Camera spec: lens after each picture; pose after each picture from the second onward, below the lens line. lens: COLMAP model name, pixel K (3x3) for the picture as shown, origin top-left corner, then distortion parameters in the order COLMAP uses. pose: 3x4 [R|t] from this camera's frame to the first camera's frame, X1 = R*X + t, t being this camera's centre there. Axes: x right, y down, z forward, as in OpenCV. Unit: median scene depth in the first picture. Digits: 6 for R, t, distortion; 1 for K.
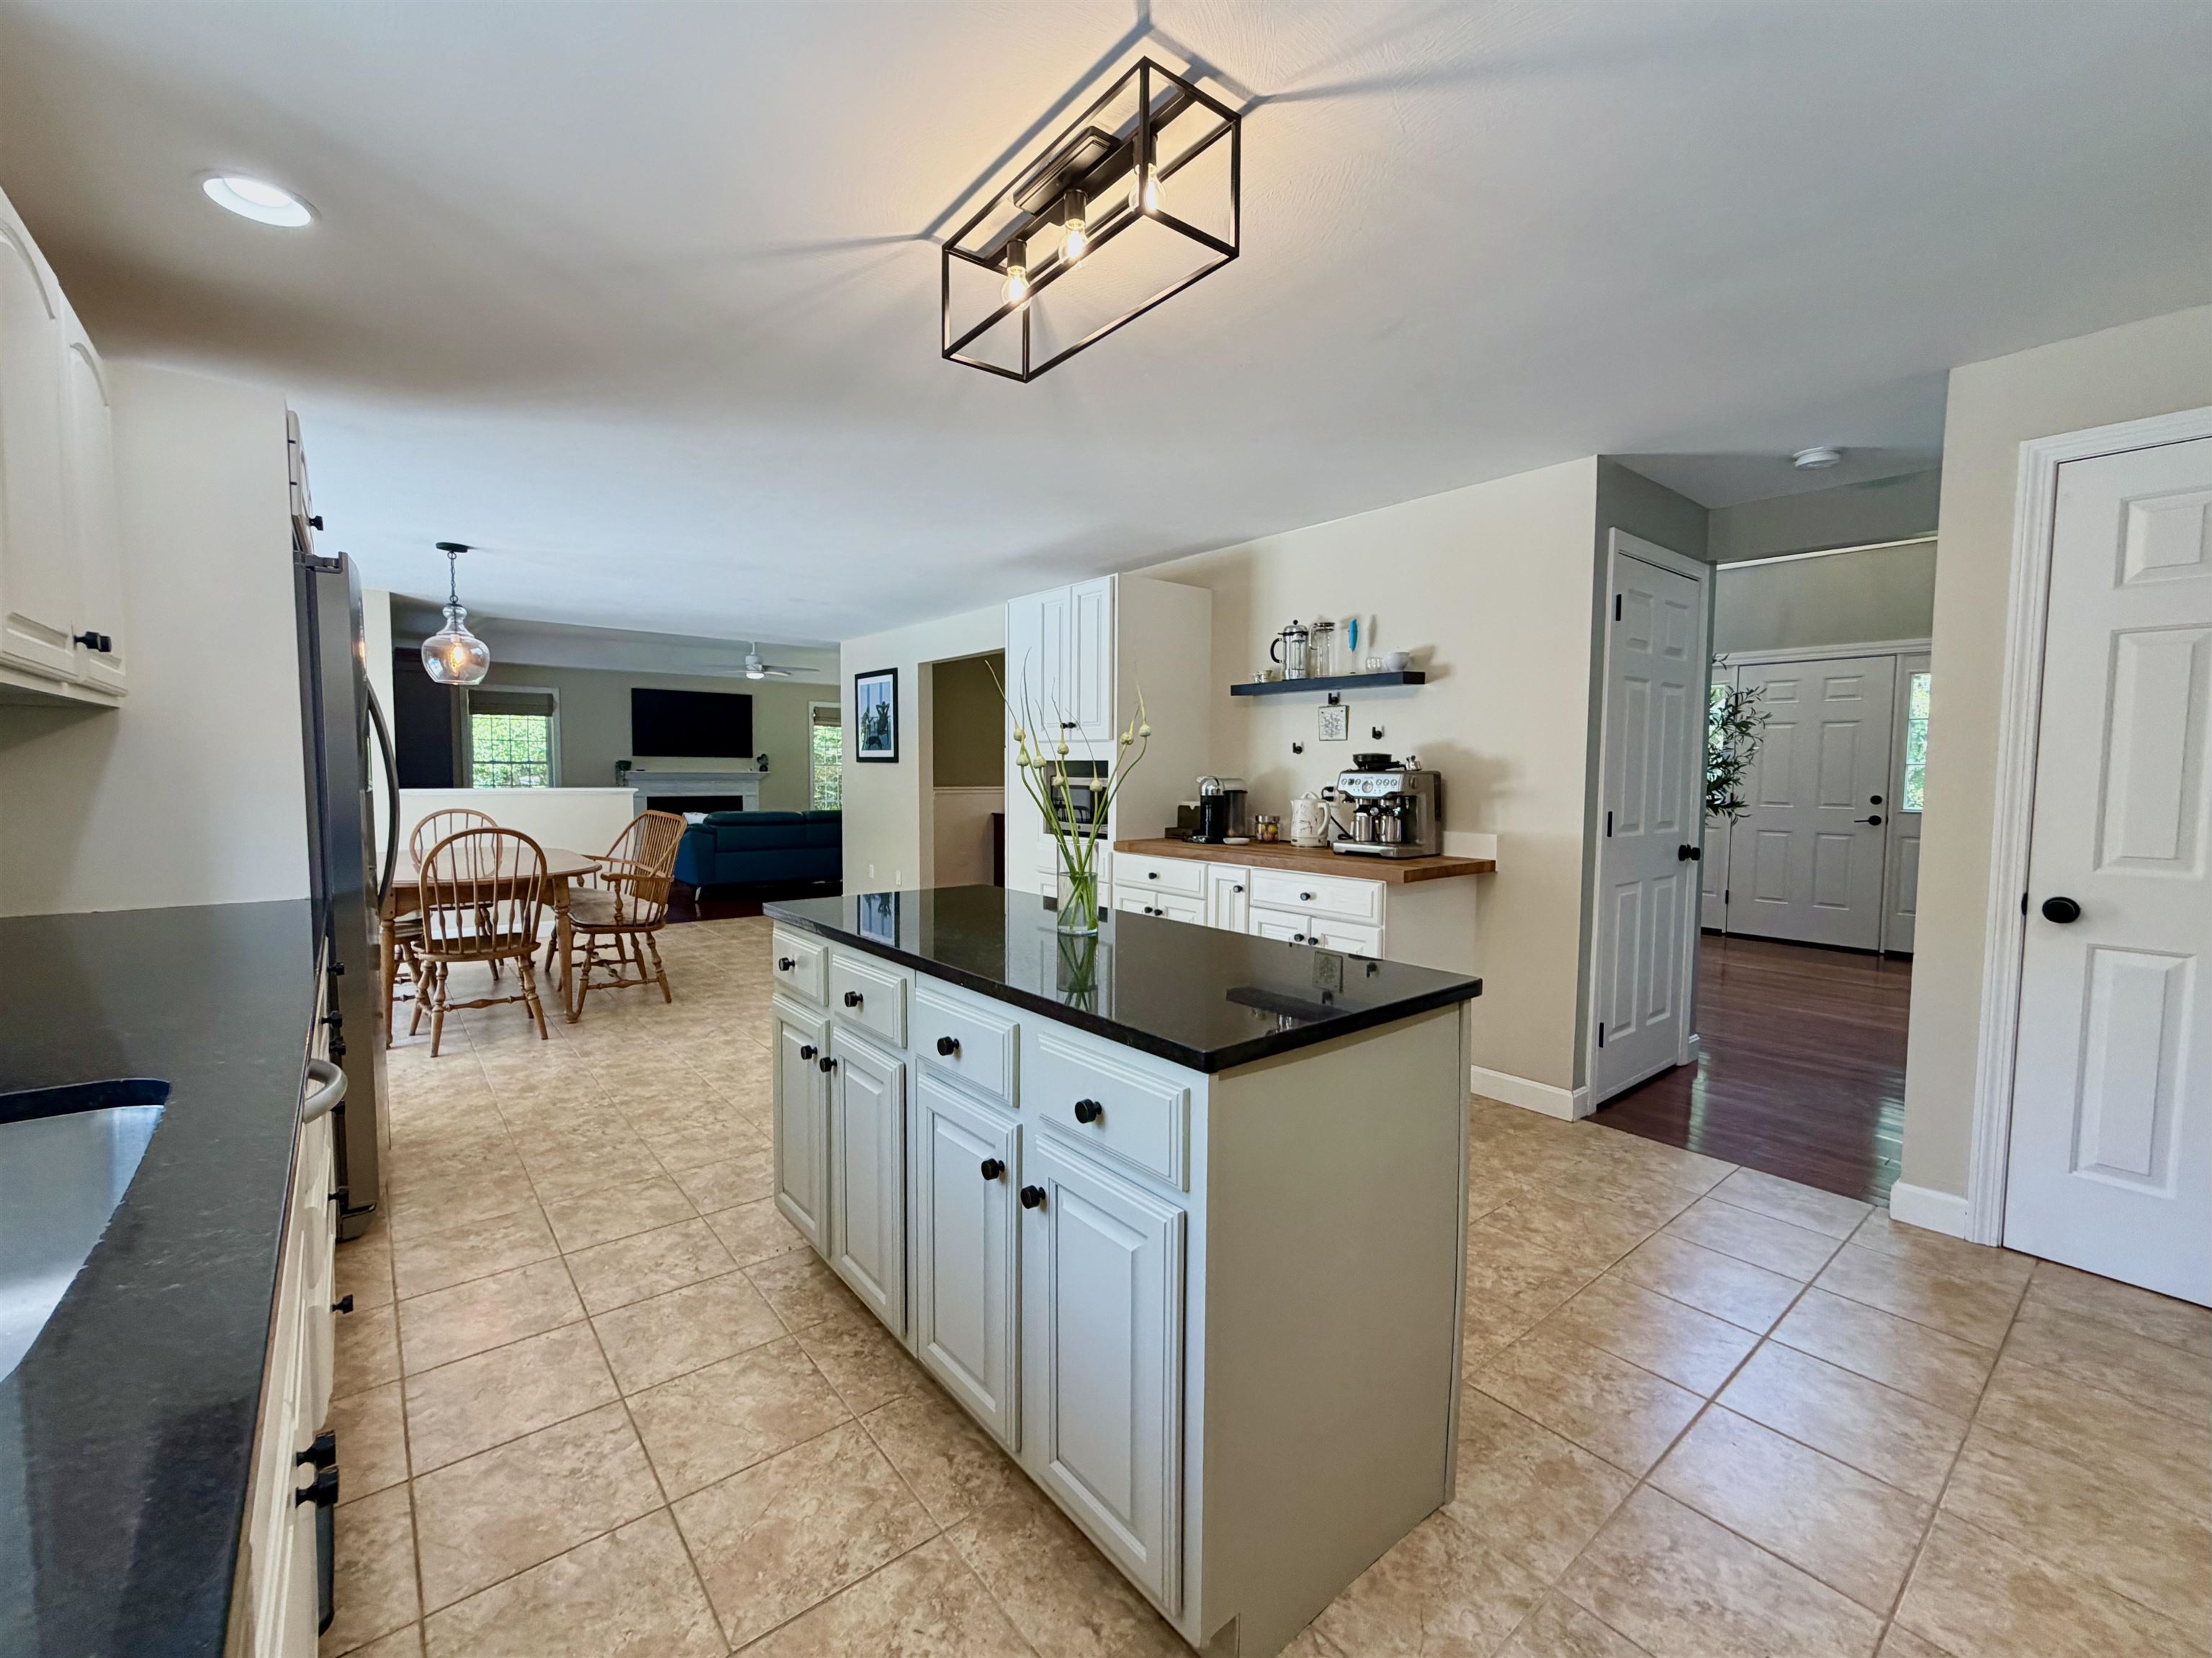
lens RADIAL K [[922.1, 0, 1102.4], [0, 922.1, 826.4], [0, 0, 1]] dist [-0.000375, -0.000297]
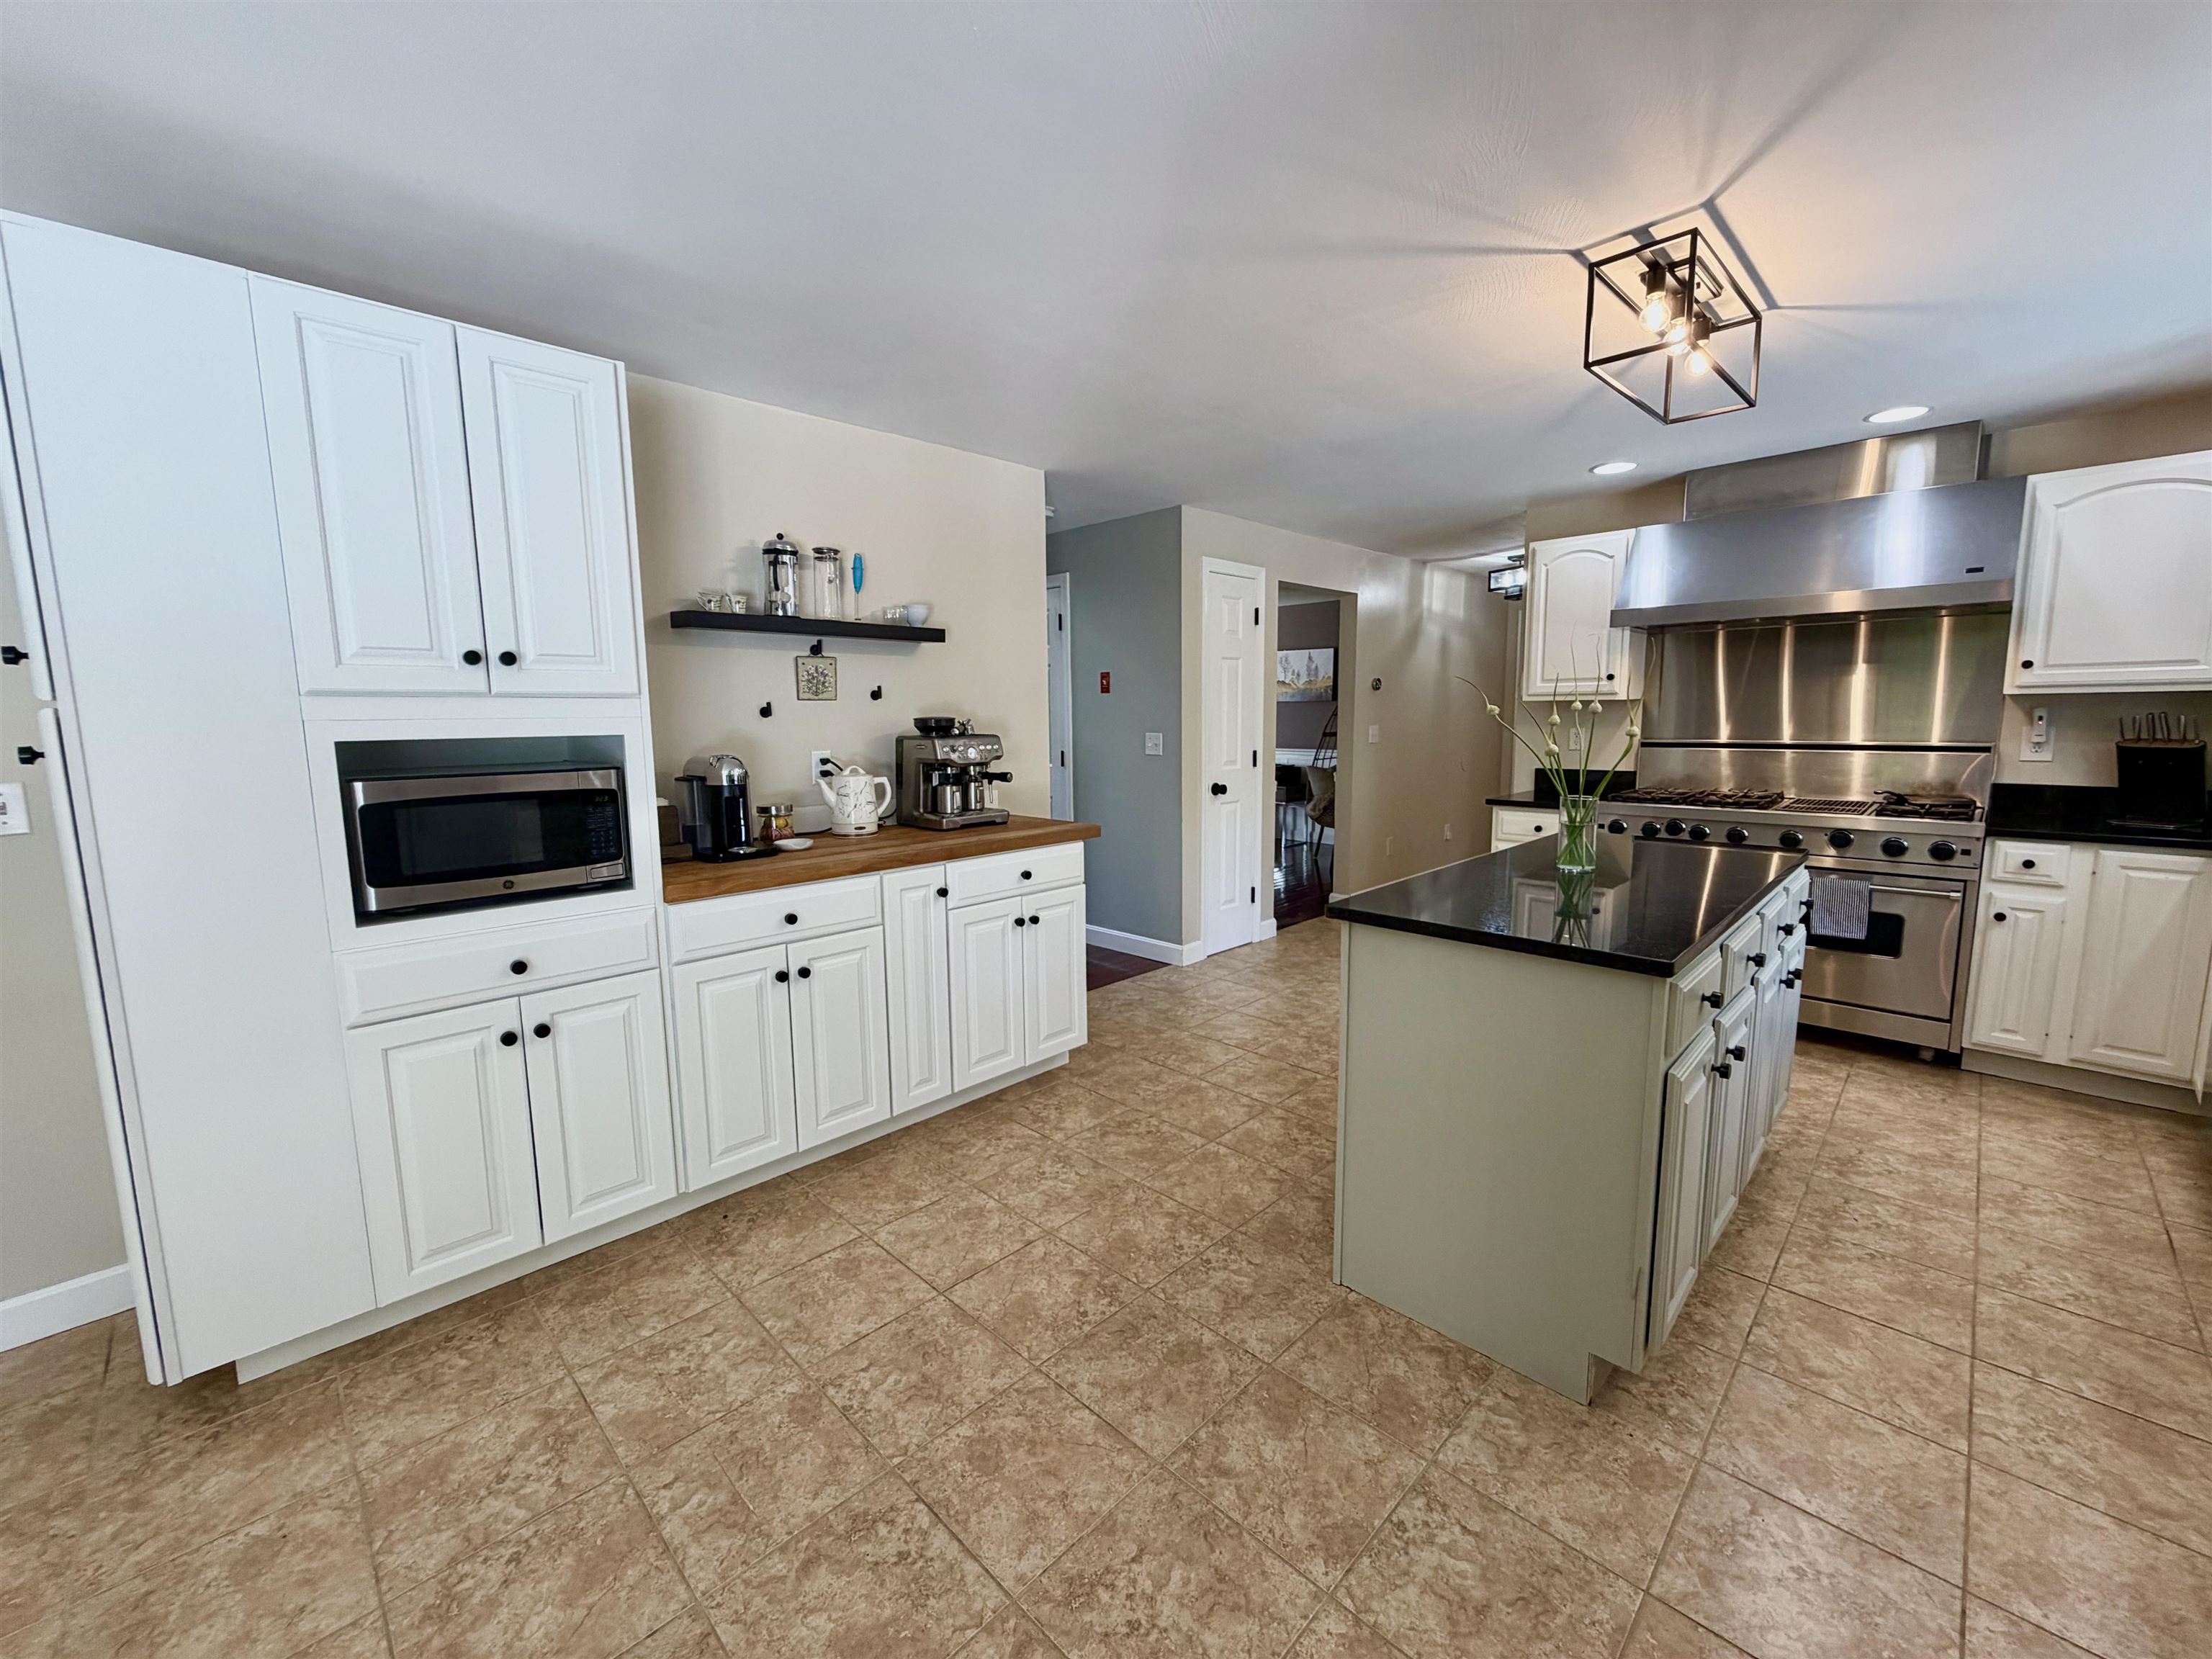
lens RADIAL K [[882.6, 0, 1101.0], [0, 882.6, 826.5], [0, 0, 1]] dist [-0.000417, 0.000189]
pose [[-0.101075, -0.135039, 0.985672, -0.590262], [0.074873, 0.986903, 0.142885, -0.083576], [-0.992057, 0.088242, -0.089640, 0.916851]]
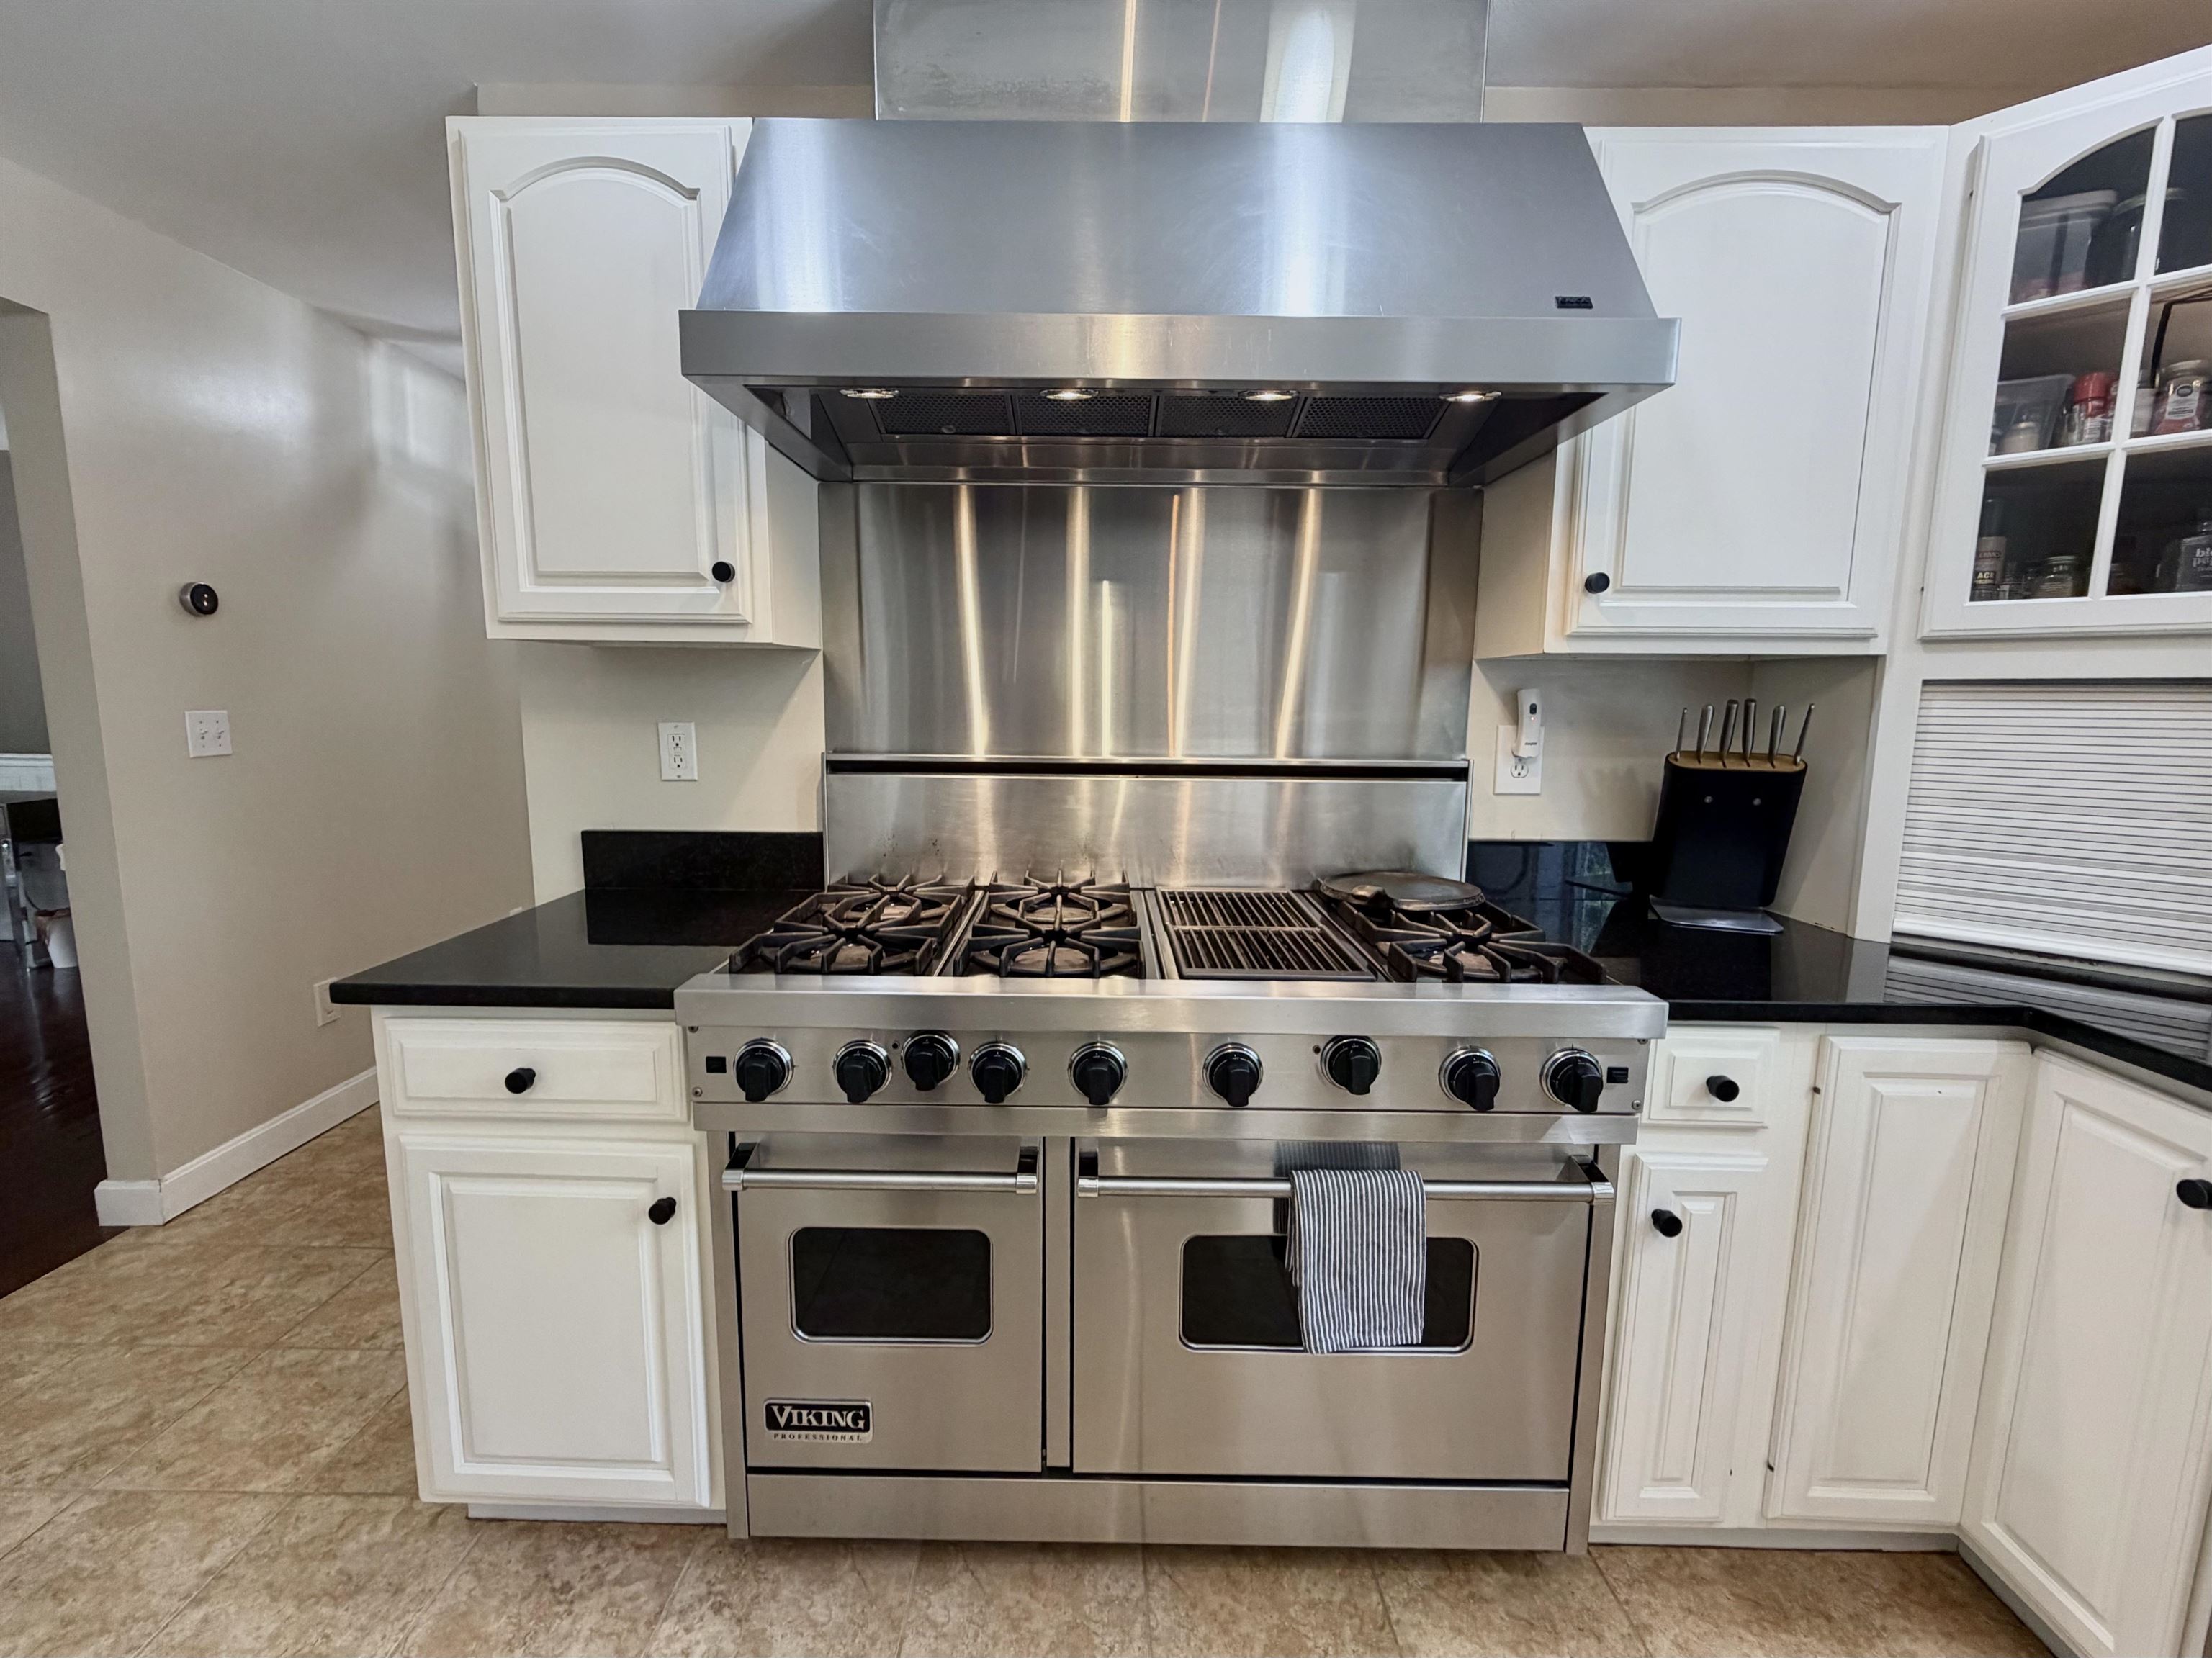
lens RADIAL K [[950.1, 0, 1083.5], [0, 950.1, 825.2], [0, 0, 1]] dist [0.000432, 0.000051]
pose [[-0.770954, -0.103710, 0.628390, 0.081716], [0.023228, 0.981418, 0.190473, -0.031361], [-0.636467, 0.161442, -0.754219, 0.391022]]
